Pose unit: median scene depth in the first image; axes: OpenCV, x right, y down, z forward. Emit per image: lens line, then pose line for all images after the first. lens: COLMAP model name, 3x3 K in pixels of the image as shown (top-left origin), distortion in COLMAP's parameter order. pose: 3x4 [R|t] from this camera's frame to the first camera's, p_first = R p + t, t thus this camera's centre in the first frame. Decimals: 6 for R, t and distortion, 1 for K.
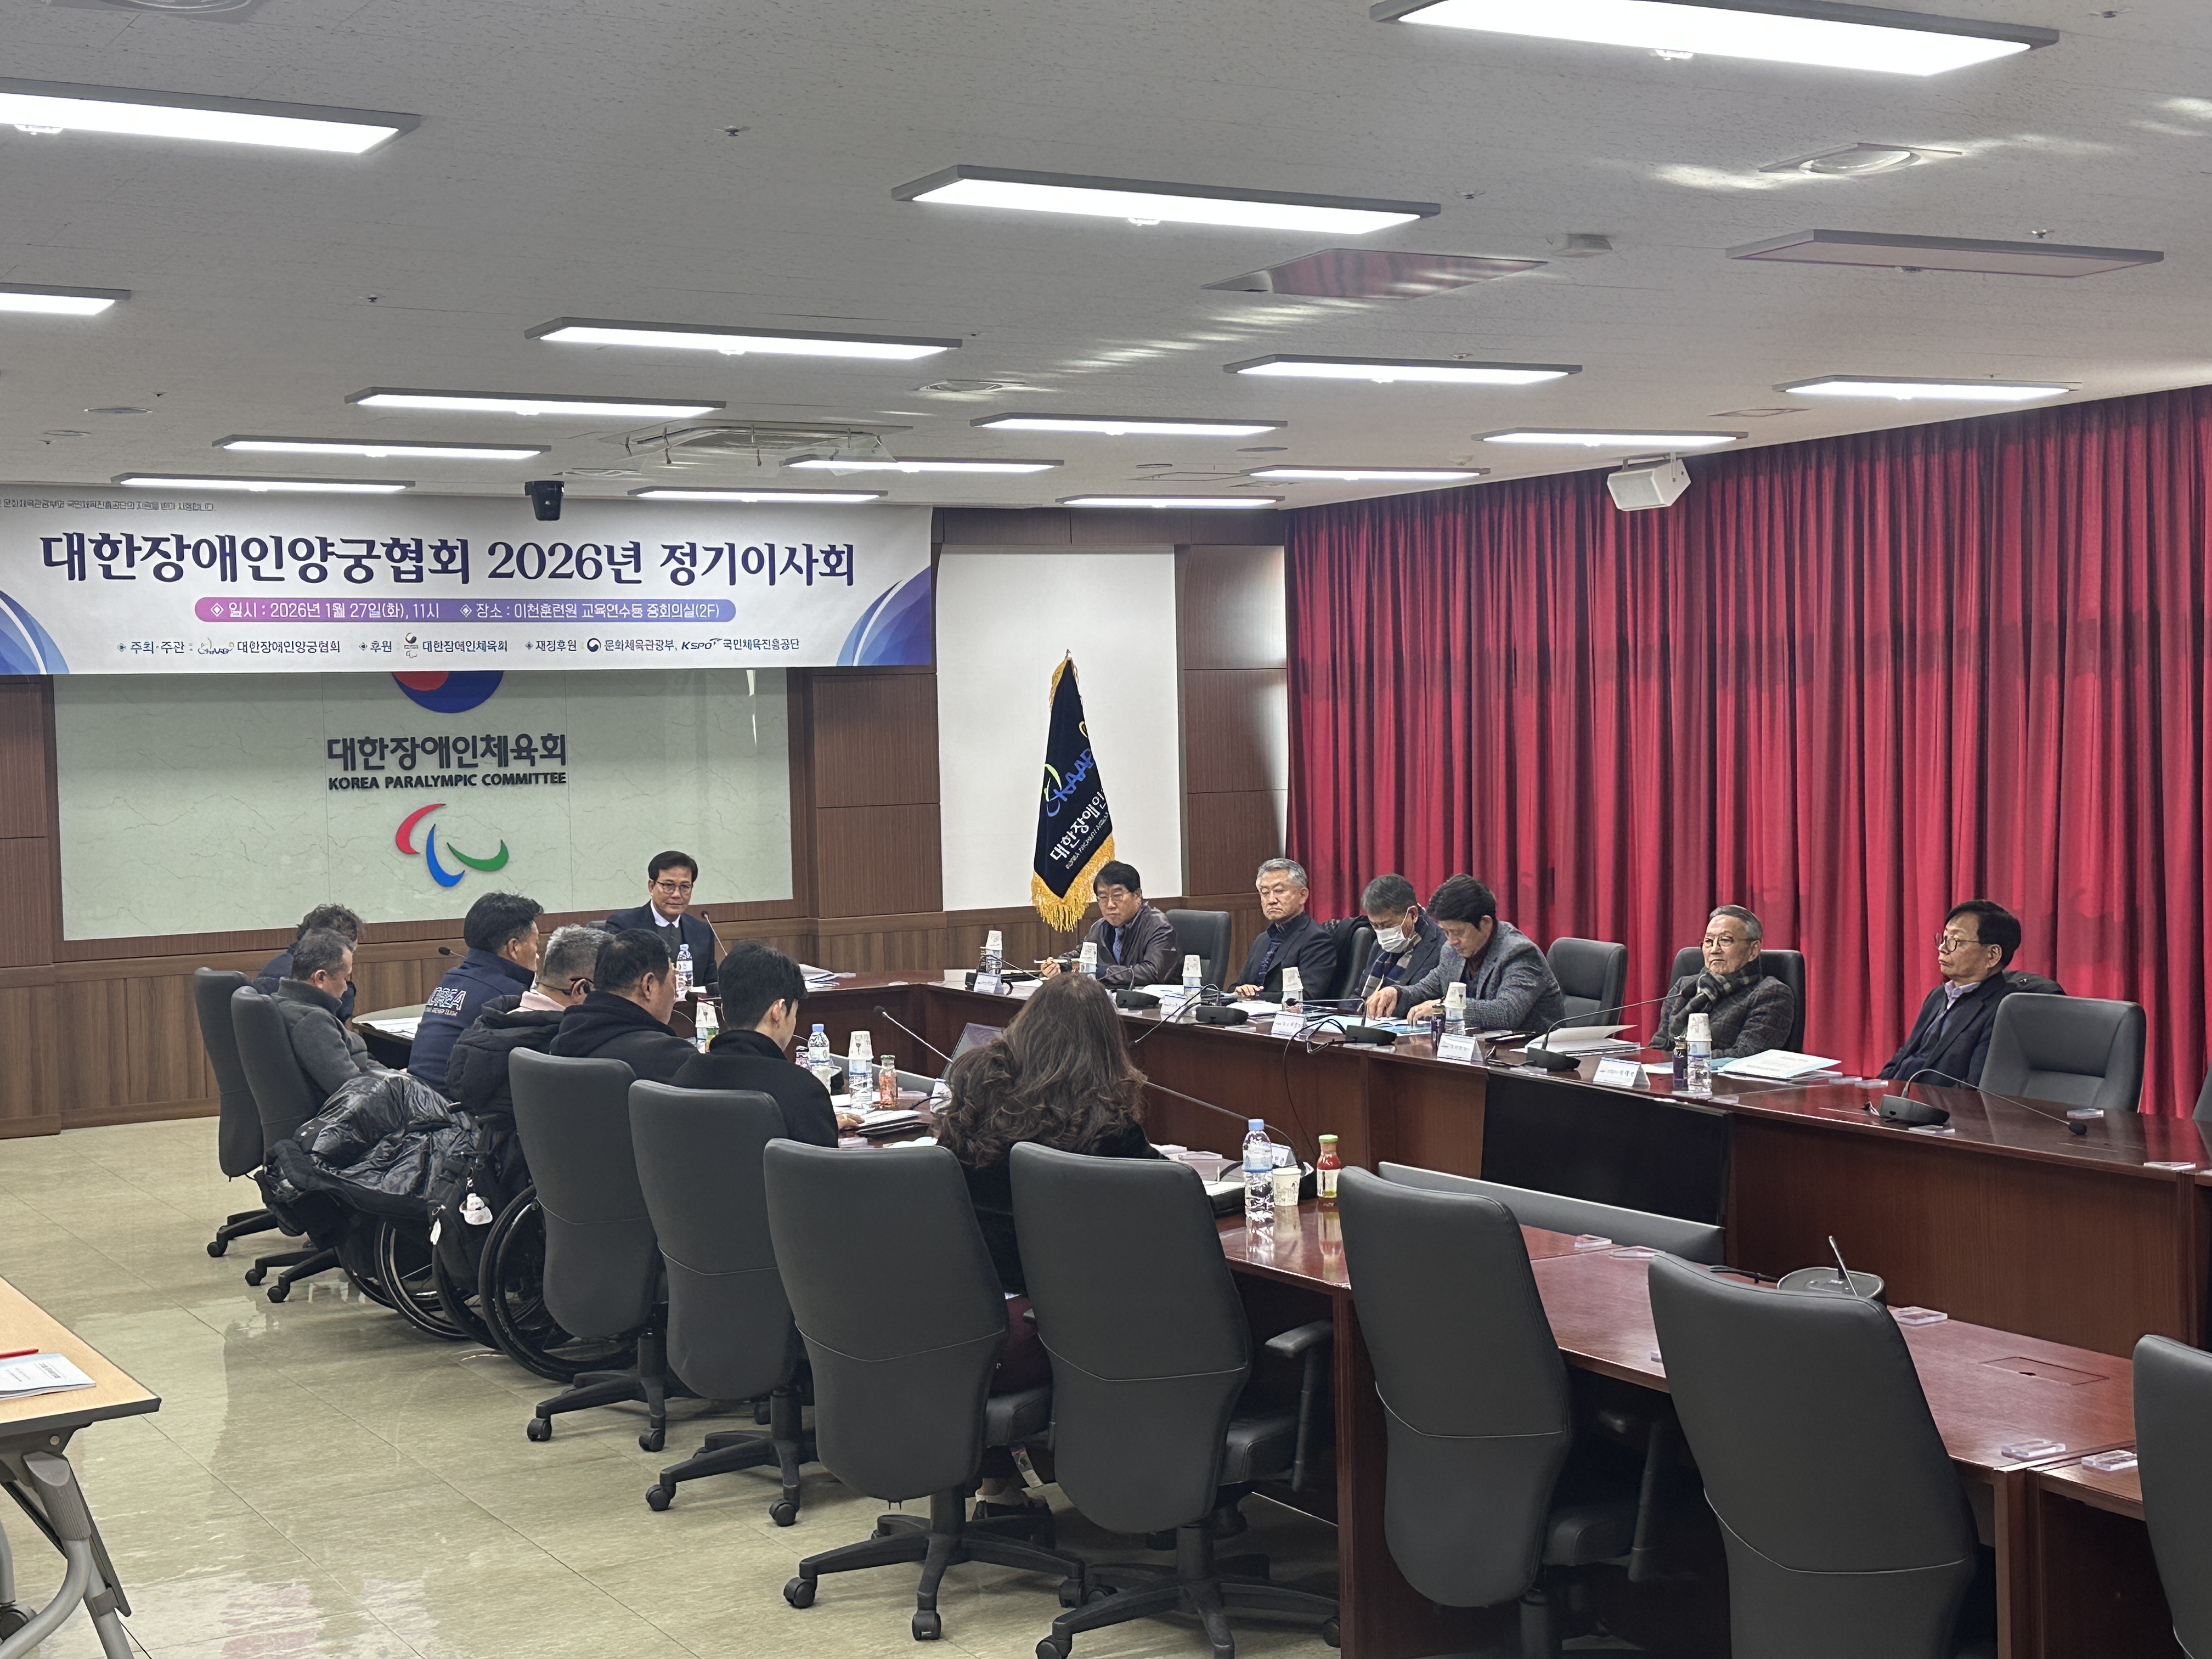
lens RADIAL K [[2919.9, 0, 1092.1], [0, 2919.9, 829.0], [0, 0, 1]] dist [0.129551, 0.000000]
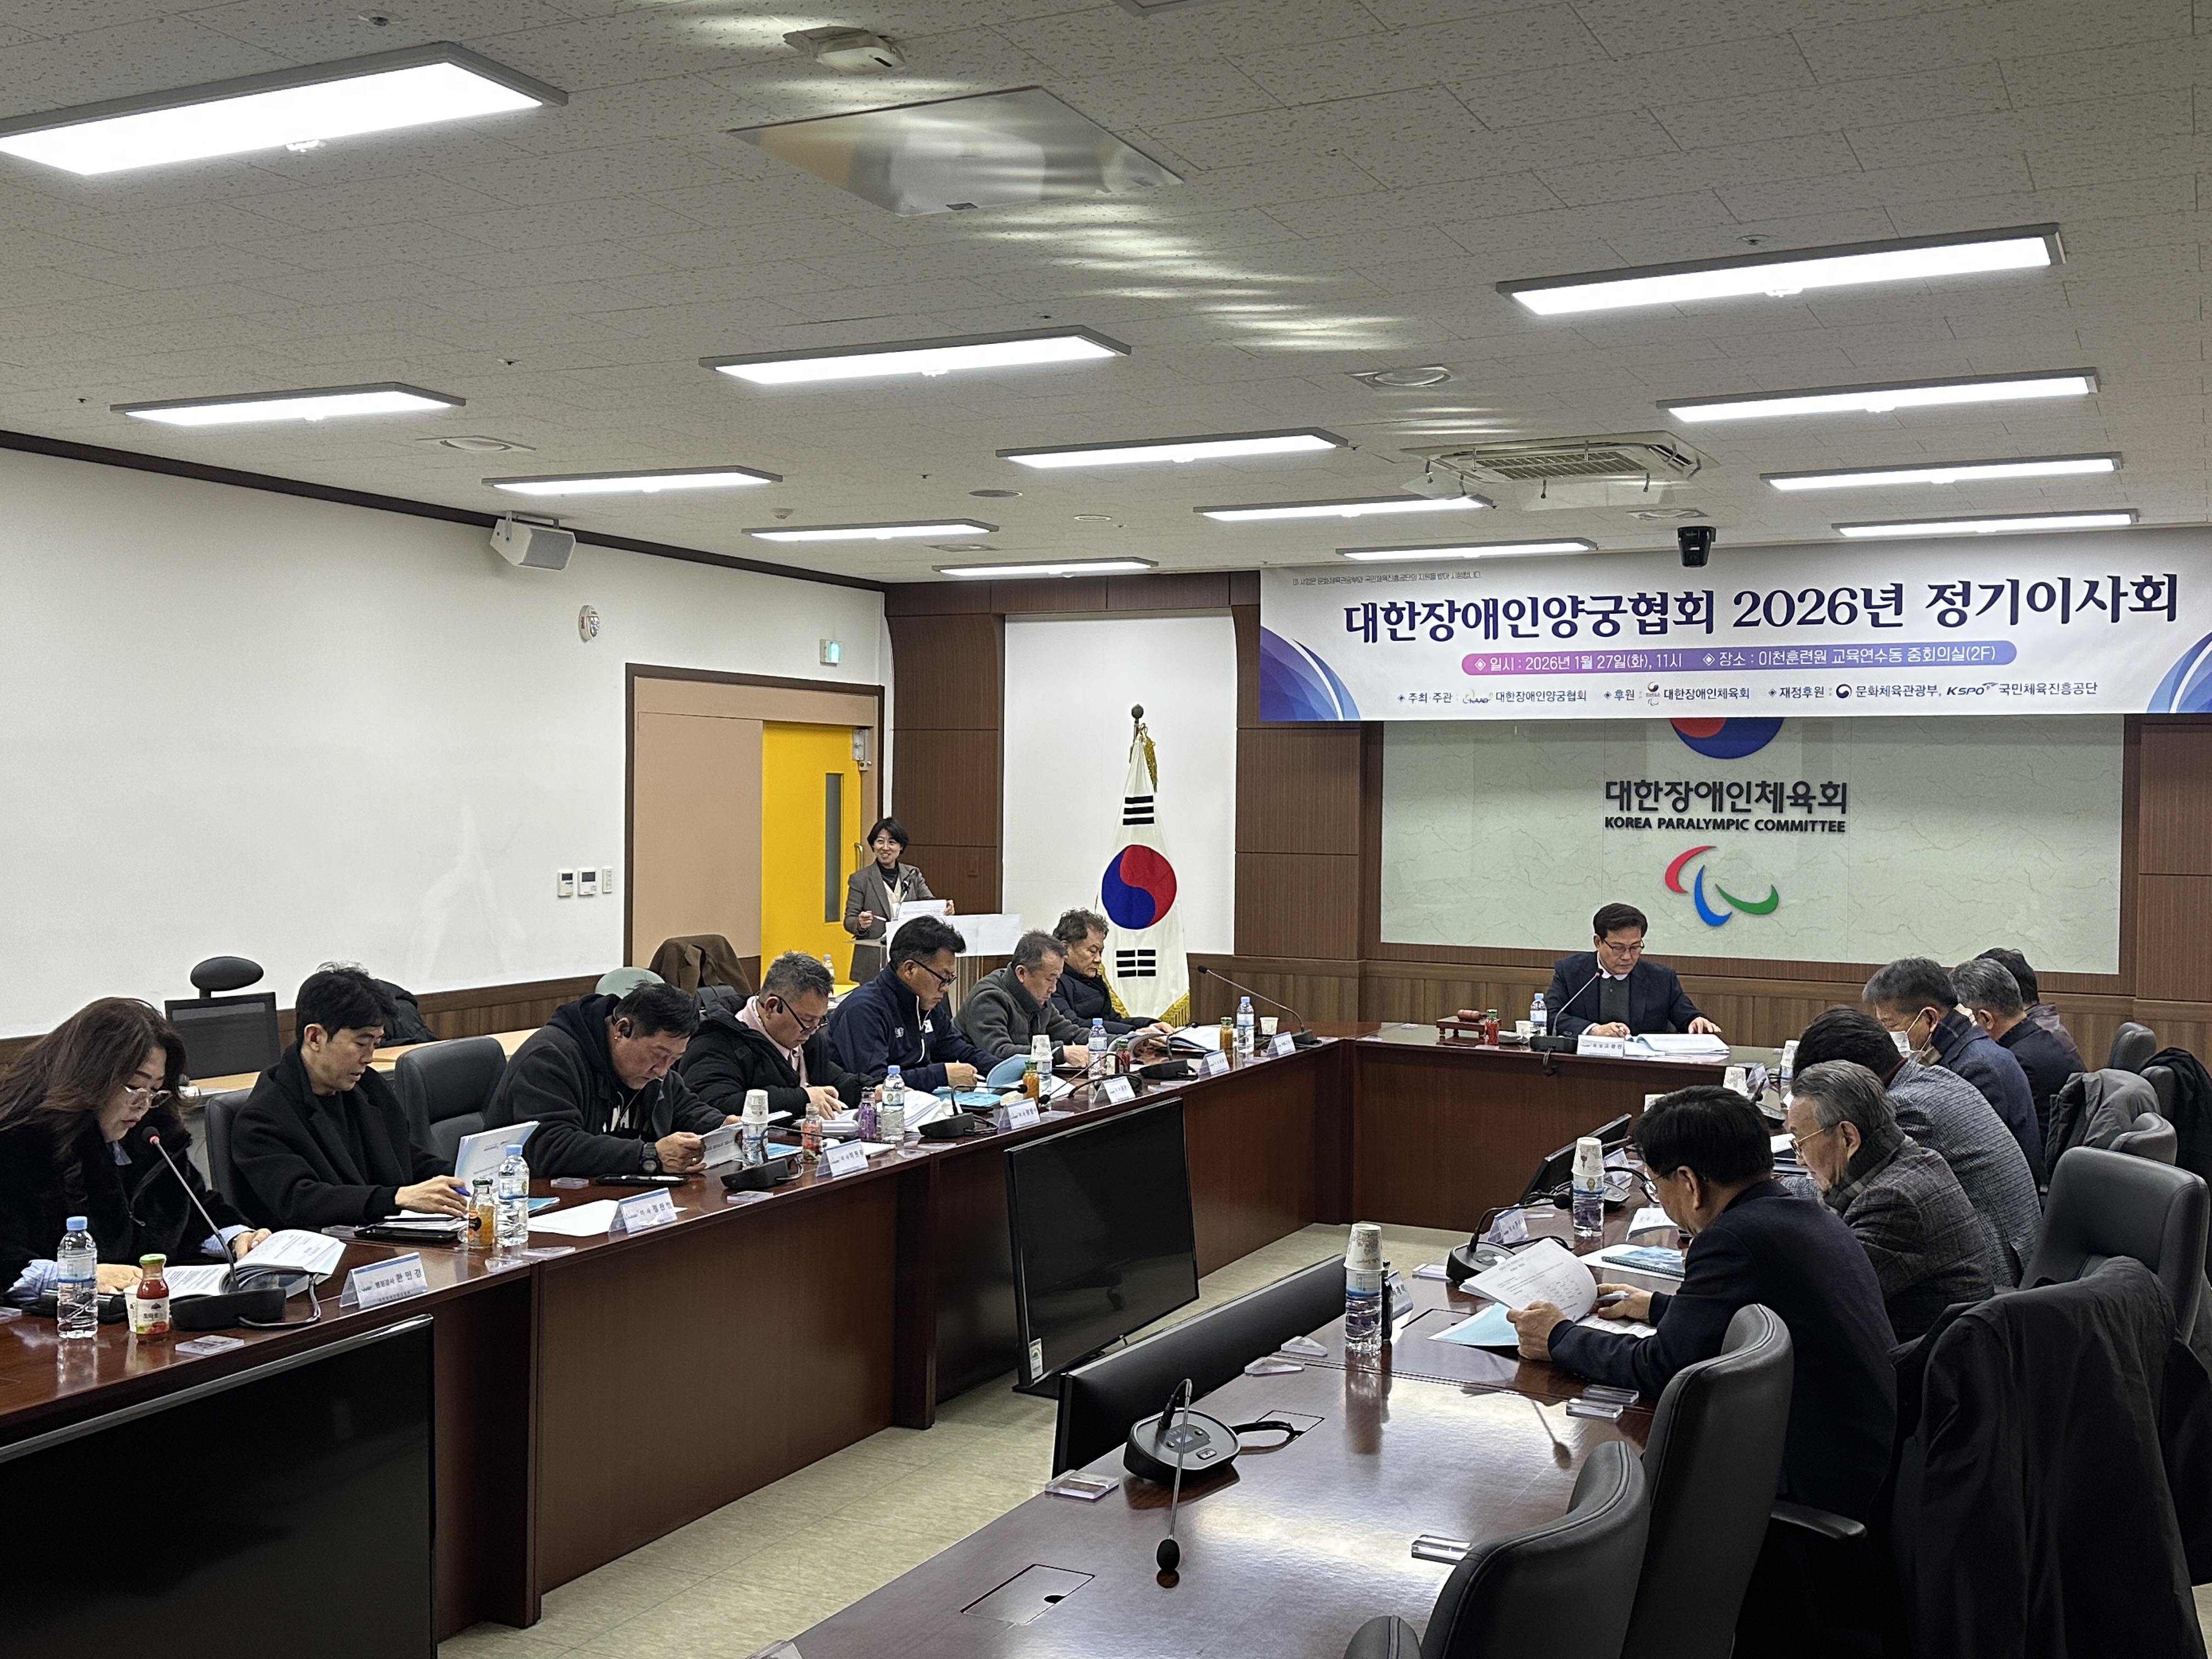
lens RADIAL K [[2201.1, 0, 1086.2], [0, 2201.1, 845.9], [0, 0, 1]] dist [0.103106, 0.000000]
pose [[0.549552, 0.049626, -0.833984, 0.317689], [-0.054466, 0.998239, 0.023510, -0.015204], [0.833682, 0.032504, 0.551287, 0.384343]]
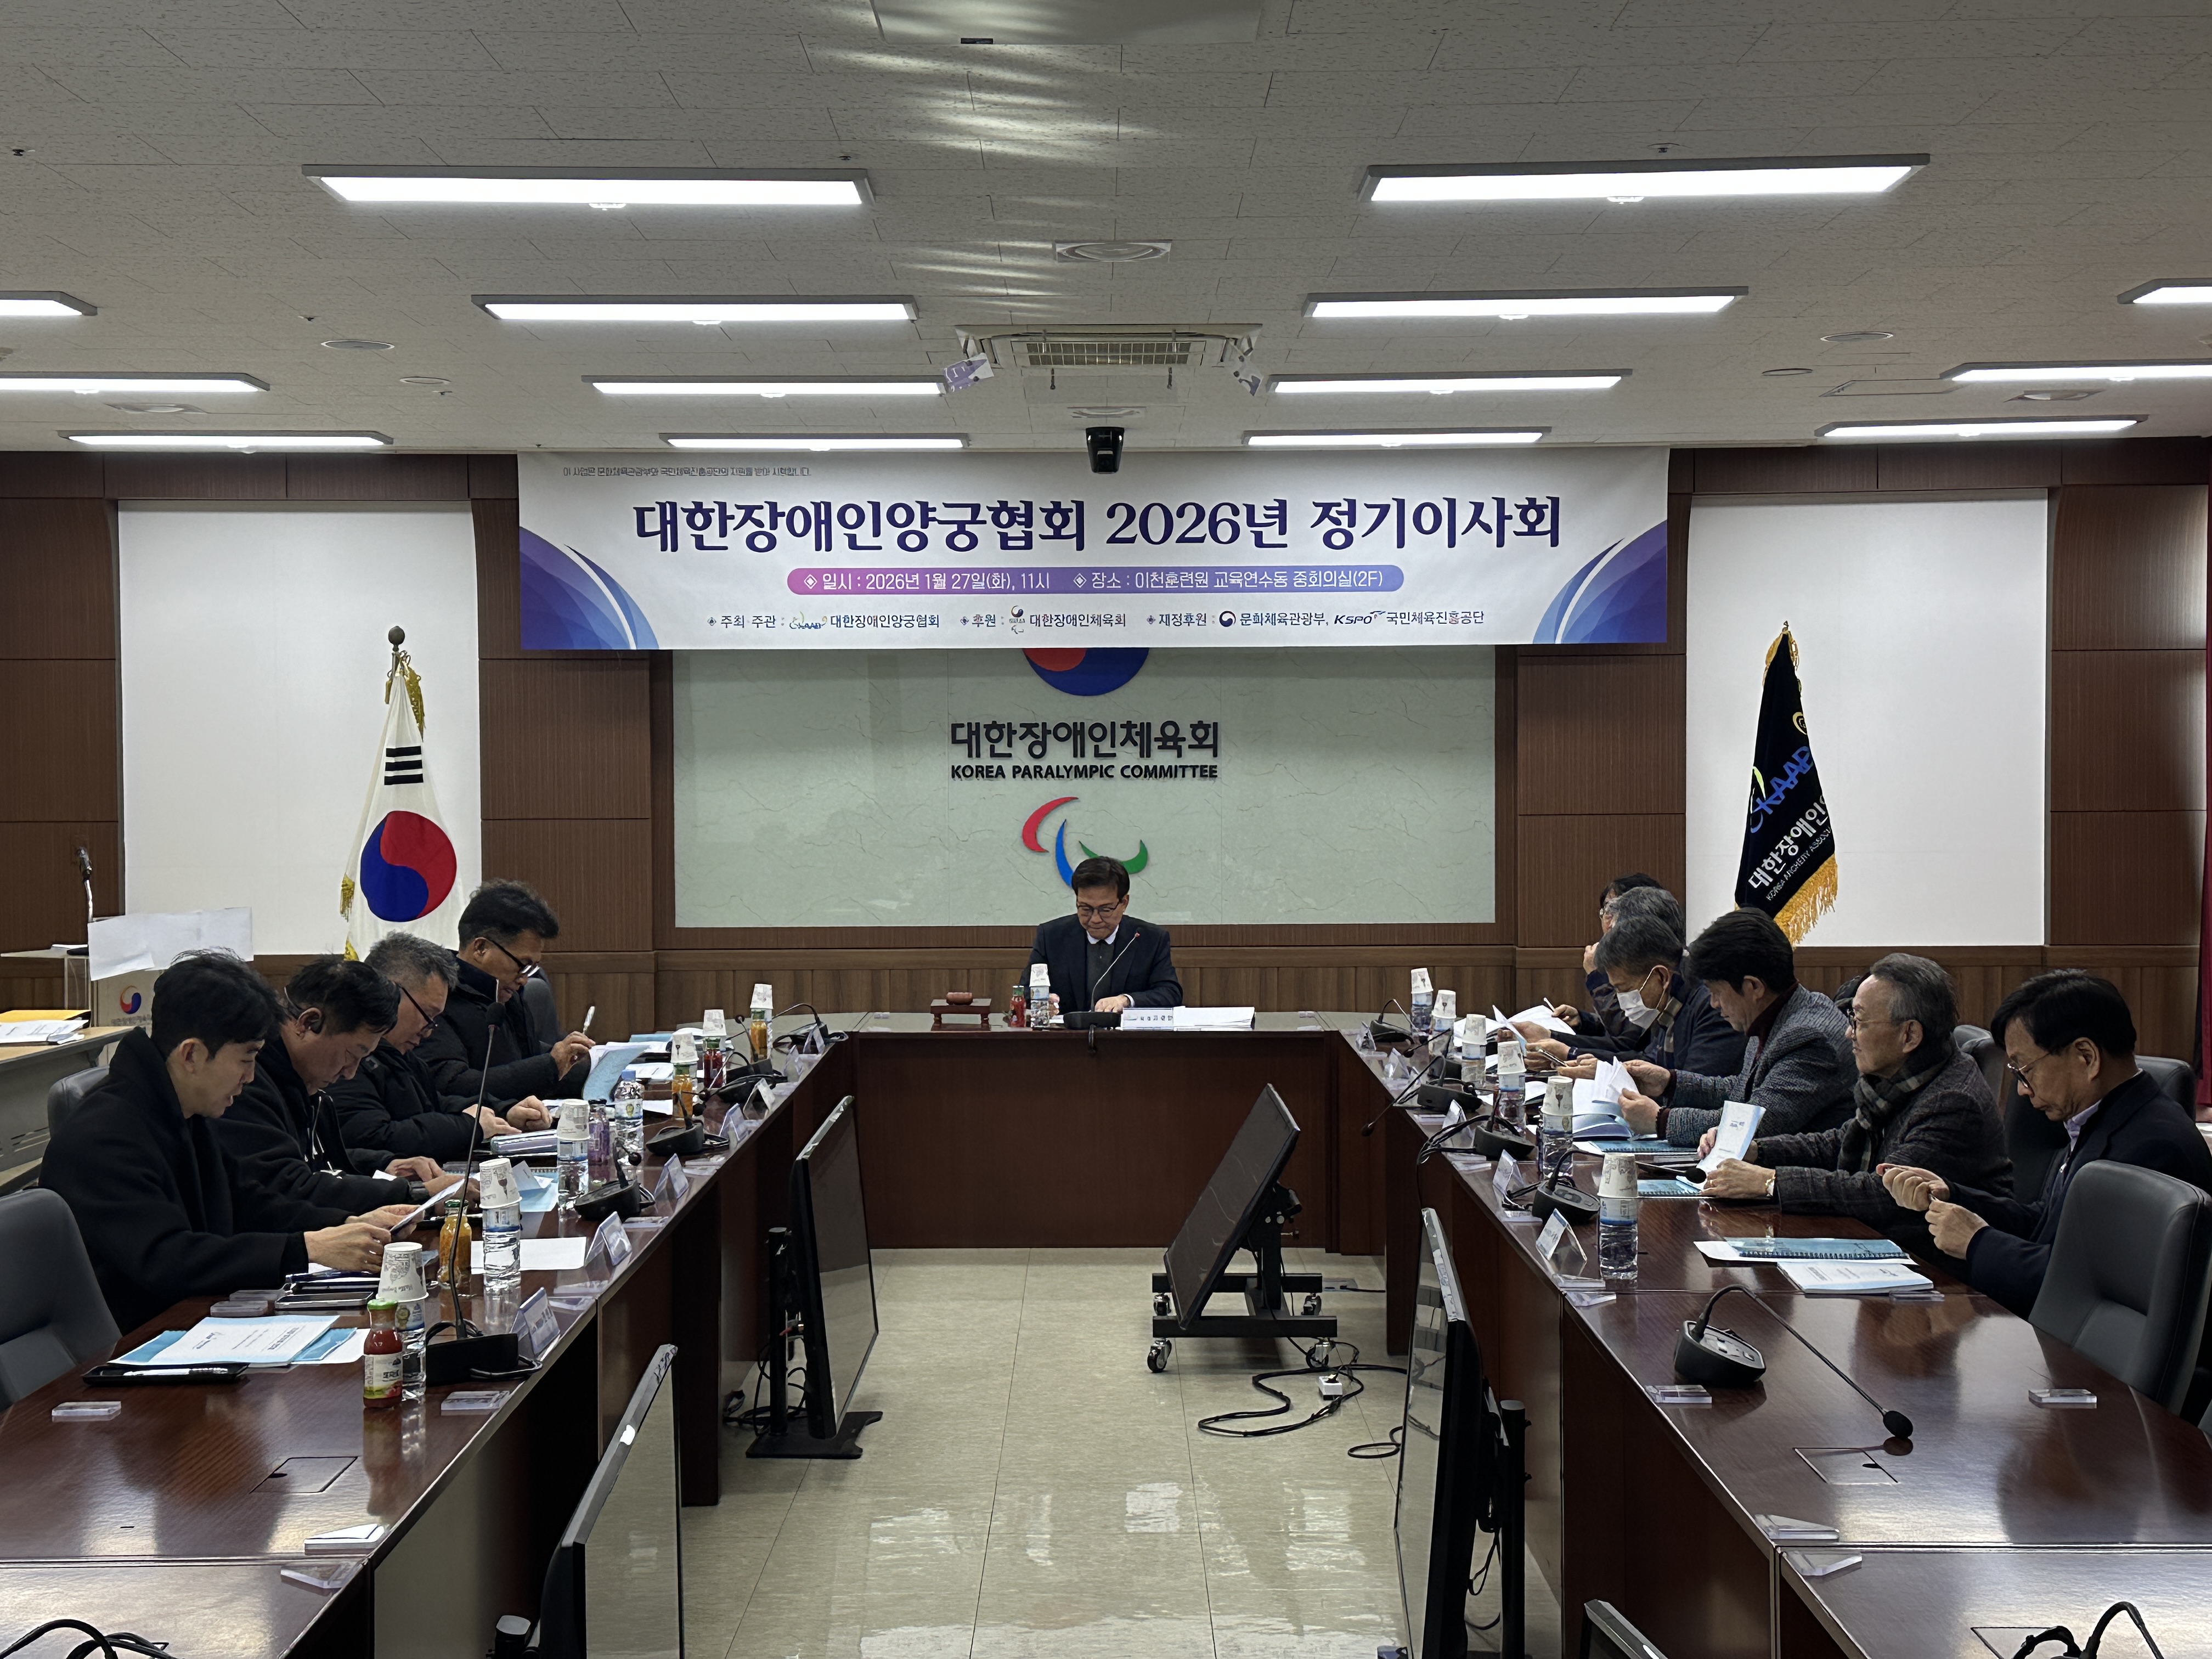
lens RADIAL K [[2919.9, 0, 1103.5], [0, 2919.9, 841.7], [0, 0, 1]] dist [0.129551, 0.000000]
pose [[0.867210, 0.033154, -0.496837, 0.234179], [-0.033974, 0.999395, 0.007389, -0.001848], [0.496782, 0.010472, 0.867812, 0.230858]]
